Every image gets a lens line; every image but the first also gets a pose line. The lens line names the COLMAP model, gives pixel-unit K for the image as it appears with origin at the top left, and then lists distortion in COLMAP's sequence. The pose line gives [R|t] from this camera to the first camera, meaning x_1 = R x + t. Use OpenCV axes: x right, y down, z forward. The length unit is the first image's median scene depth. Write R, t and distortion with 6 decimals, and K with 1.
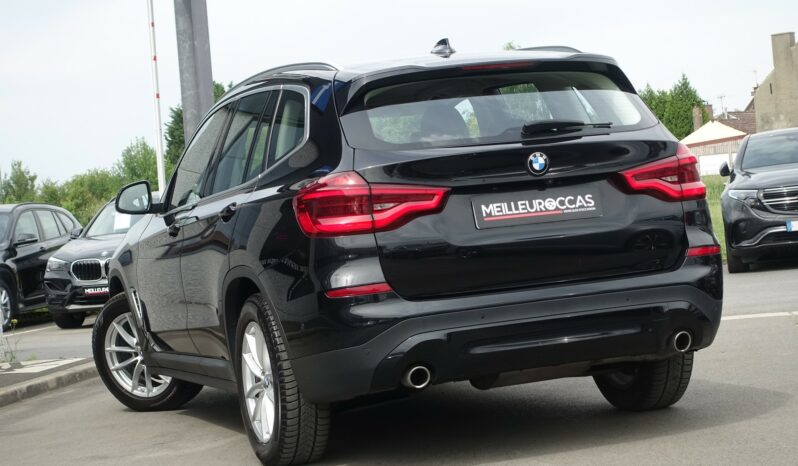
lens RADIAL K [[1694.0, 0, 399.0], [0, 1694.0, 233.0], [0, 0, 1]] dist [-0.057907, -0.116662]
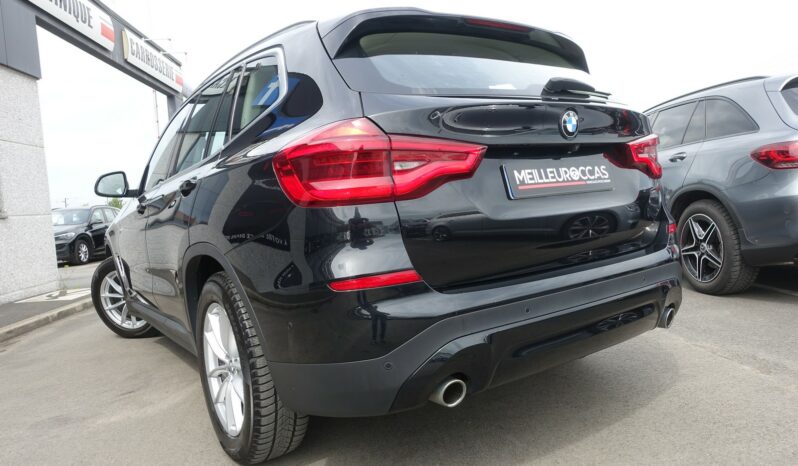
lens RADIAL K [[544.5, 0, 399.0], [0, 544.5, 233.0], [0, 0, 1]] dist [-0.005348, 0.000011]
pose [[0.967354, 0.000456, 0.253429, -0.069042], [-0.005444, 0.999805, 0.018983, 0.008758], [-0.253371, -0.019743, 0.967168, 0.730167]]
